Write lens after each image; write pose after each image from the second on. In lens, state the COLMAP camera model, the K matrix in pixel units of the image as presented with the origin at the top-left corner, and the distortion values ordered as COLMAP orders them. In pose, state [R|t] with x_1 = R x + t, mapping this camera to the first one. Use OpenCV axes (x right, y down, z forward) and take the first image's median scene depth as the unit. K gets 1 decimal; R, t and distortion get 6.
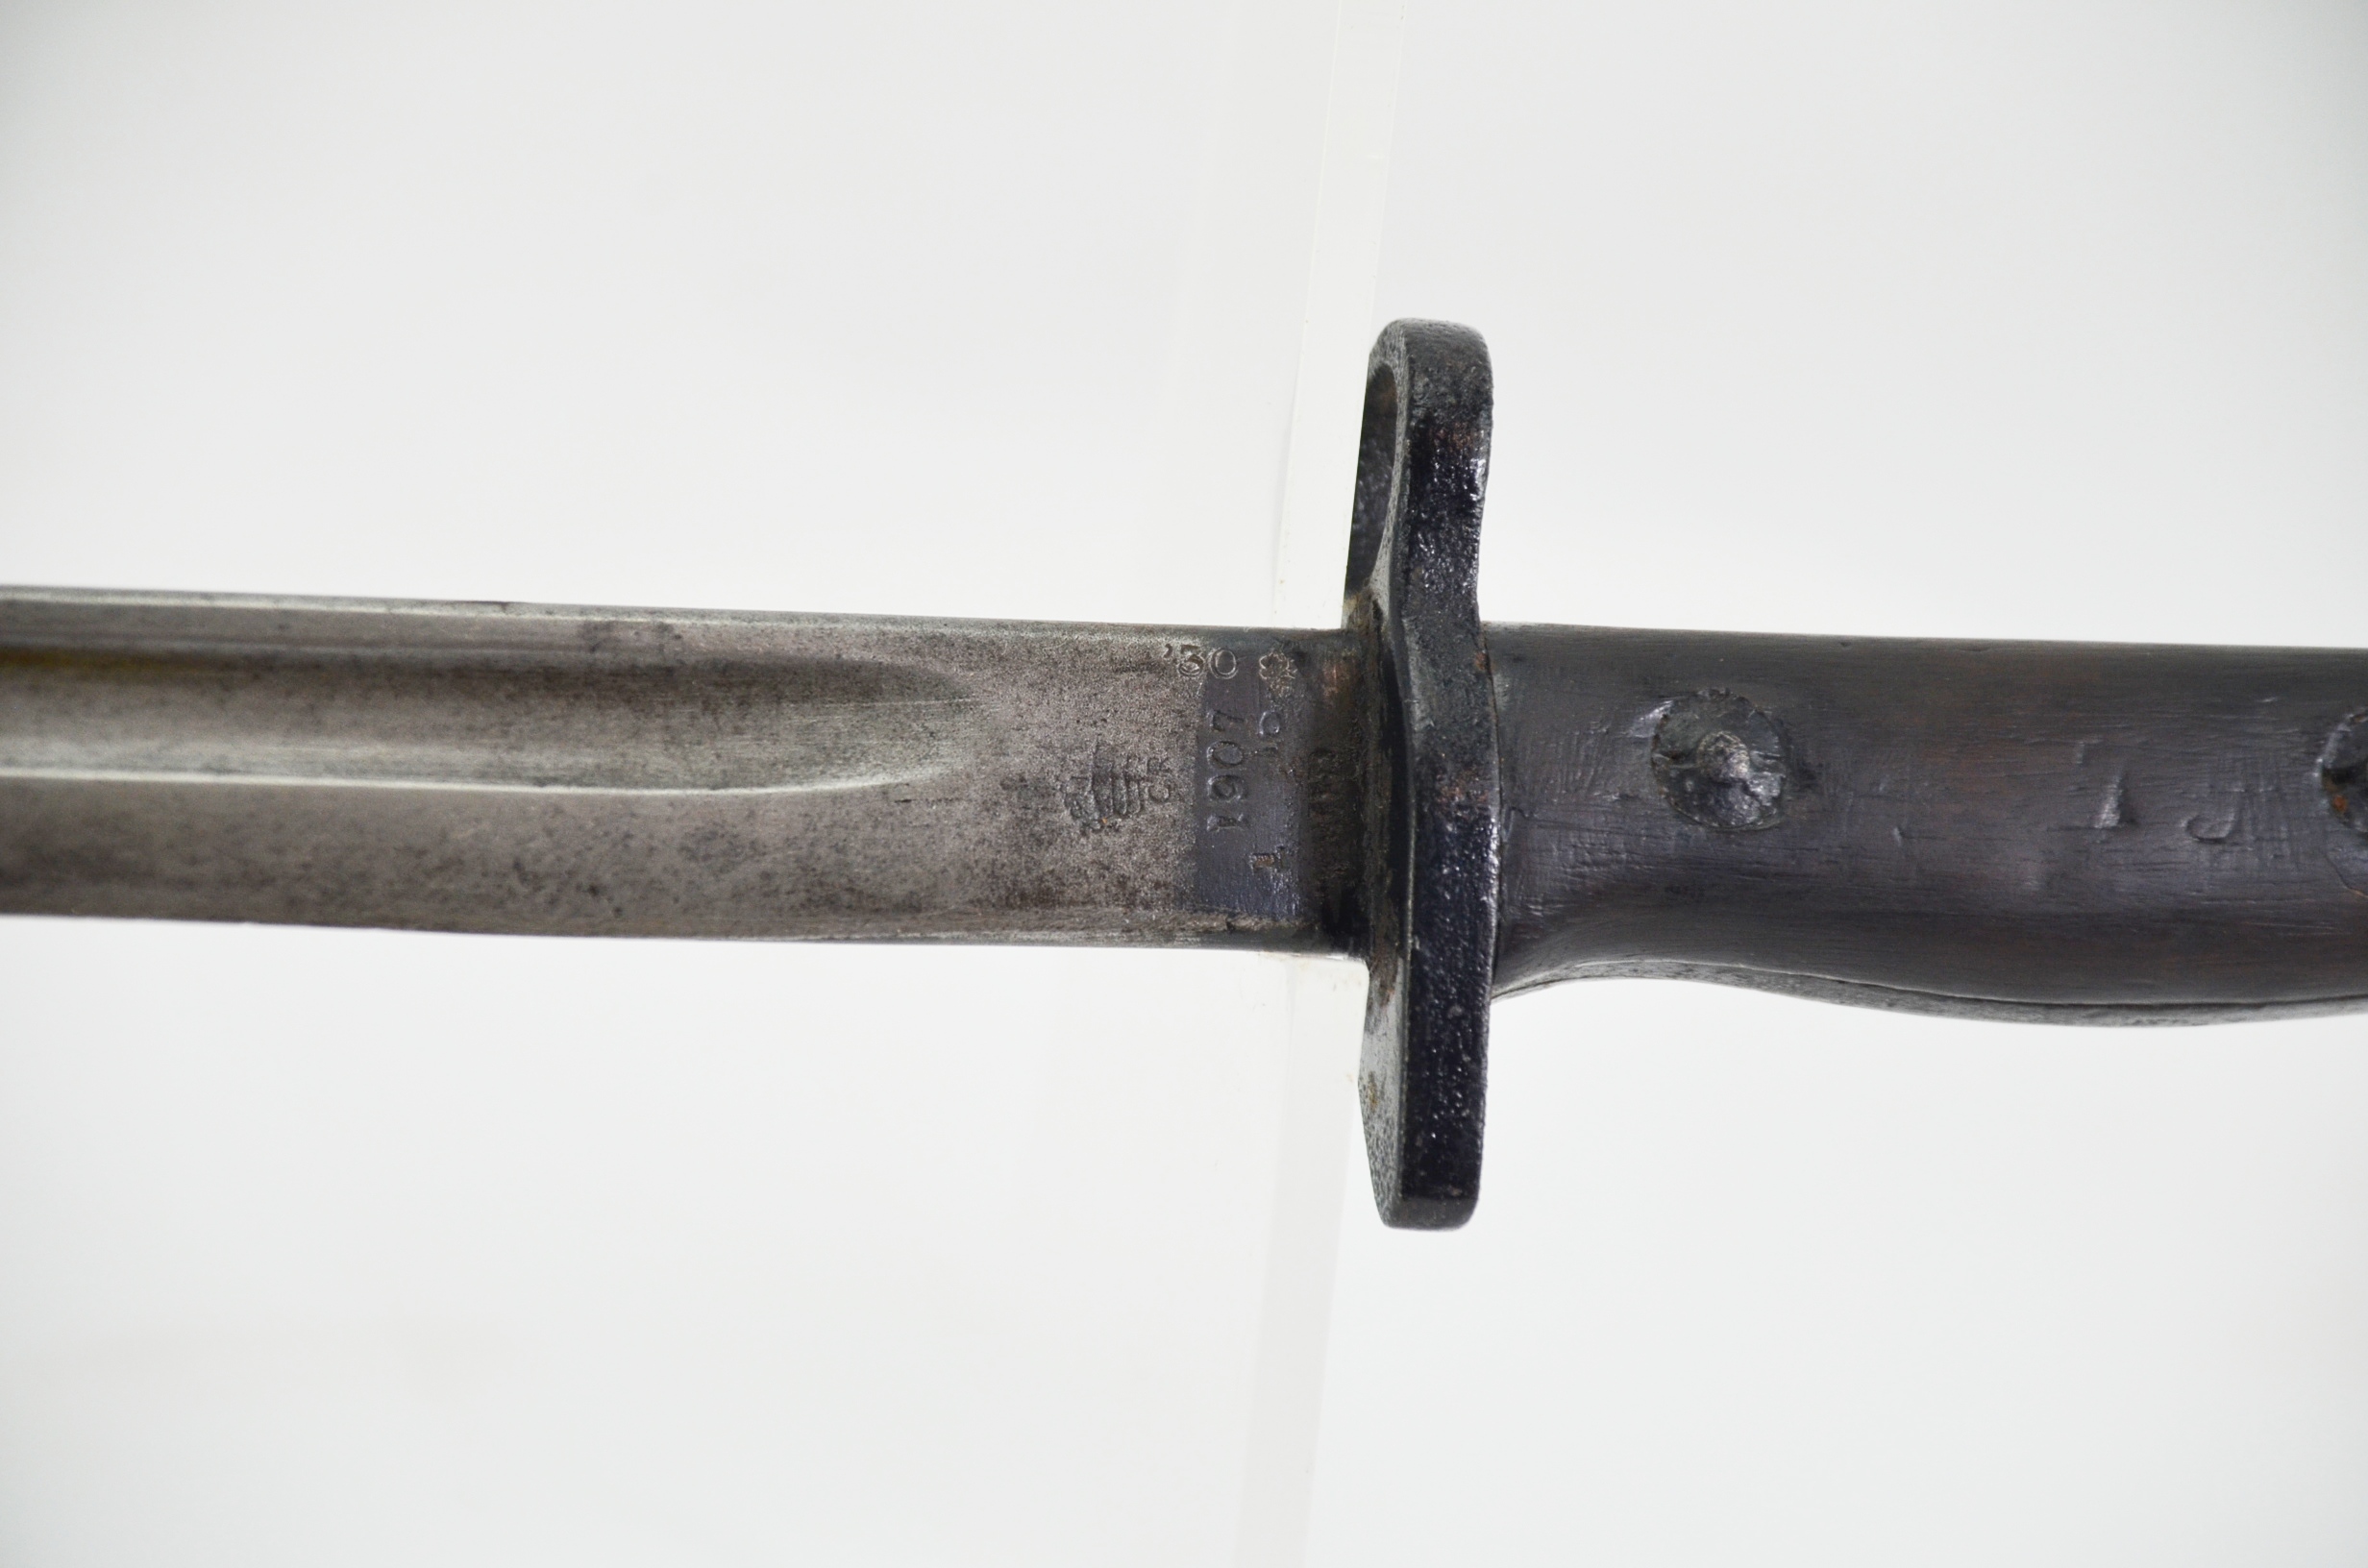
lens RADIAL K [[13764.5, 0, 1183.0], [0, 13764.5, 797.5], [0, 0, 1]] dist [2.222226, 0.000000]
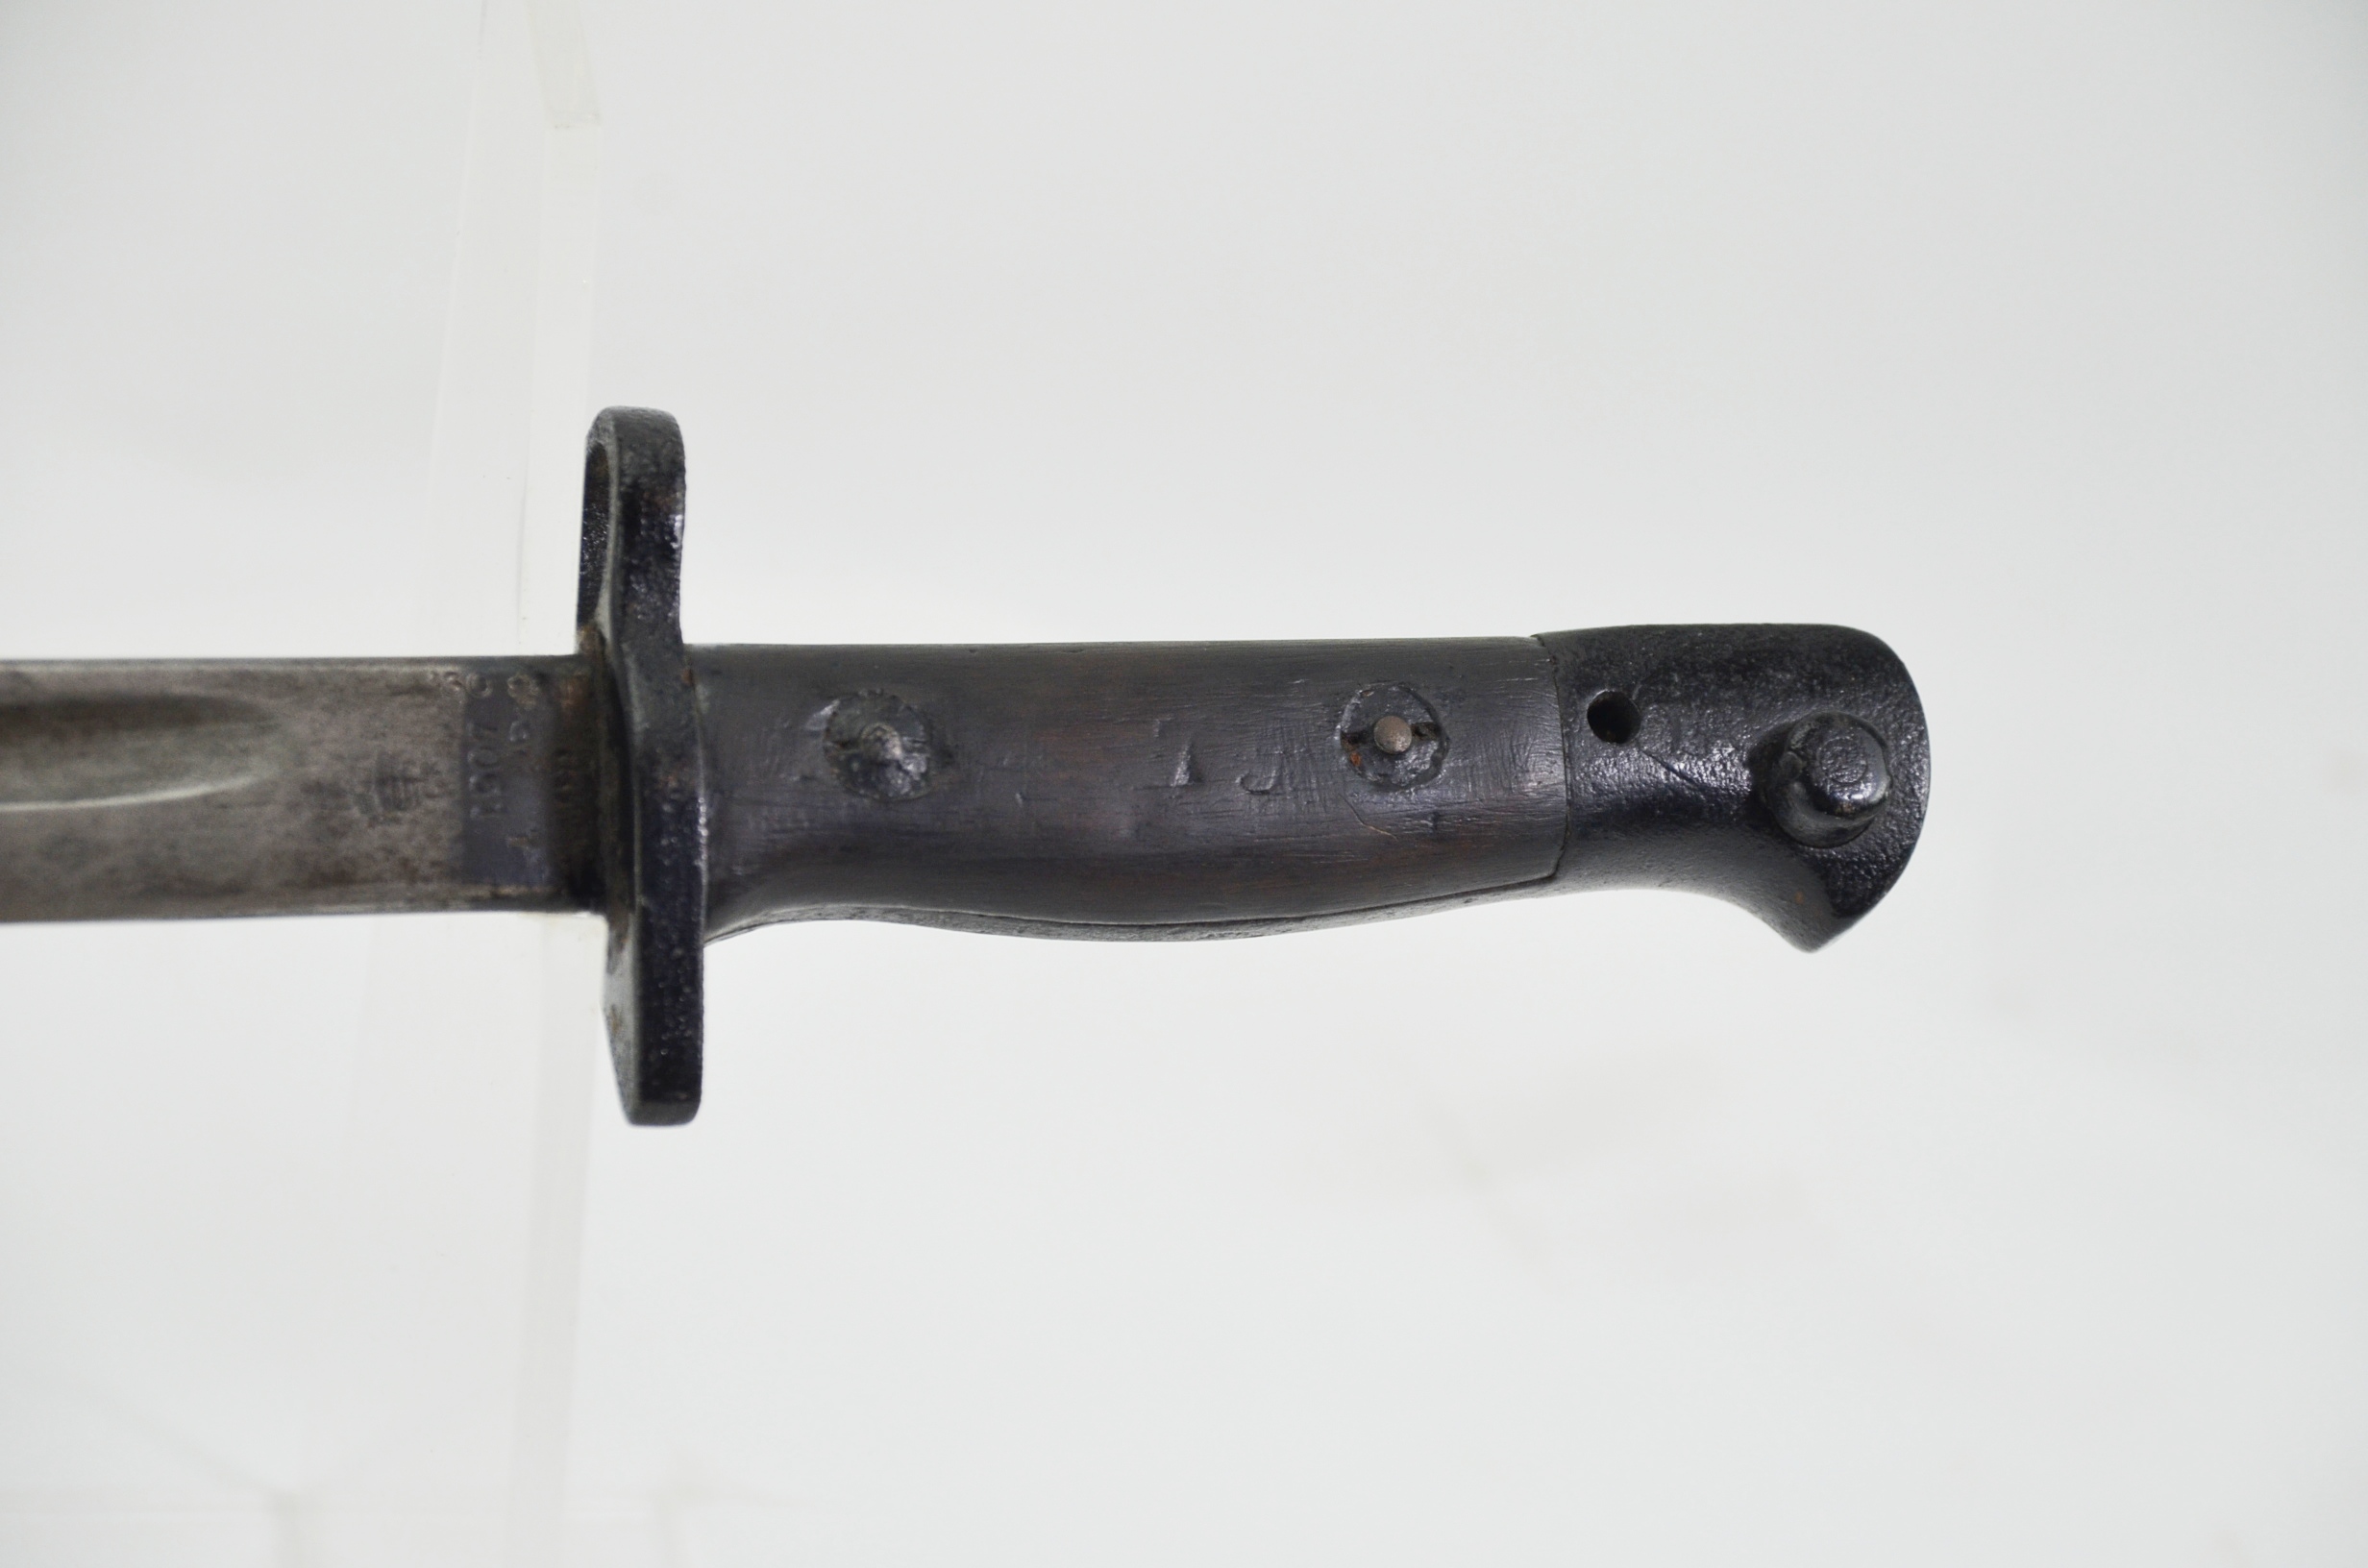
lens RADIAL K [[9018.4, 0, 1187.7], [0, 9018.4, 772.8], [0, 0, 1]] dist [1.374635, 0.000000]
pose [[0.997188, -0.042291, 0.061868, 0.015665], [0.042499, 0.999094, -0.002048, 0.002705], [-0.061725, 0.004671, 0.998082, 0.168447]]
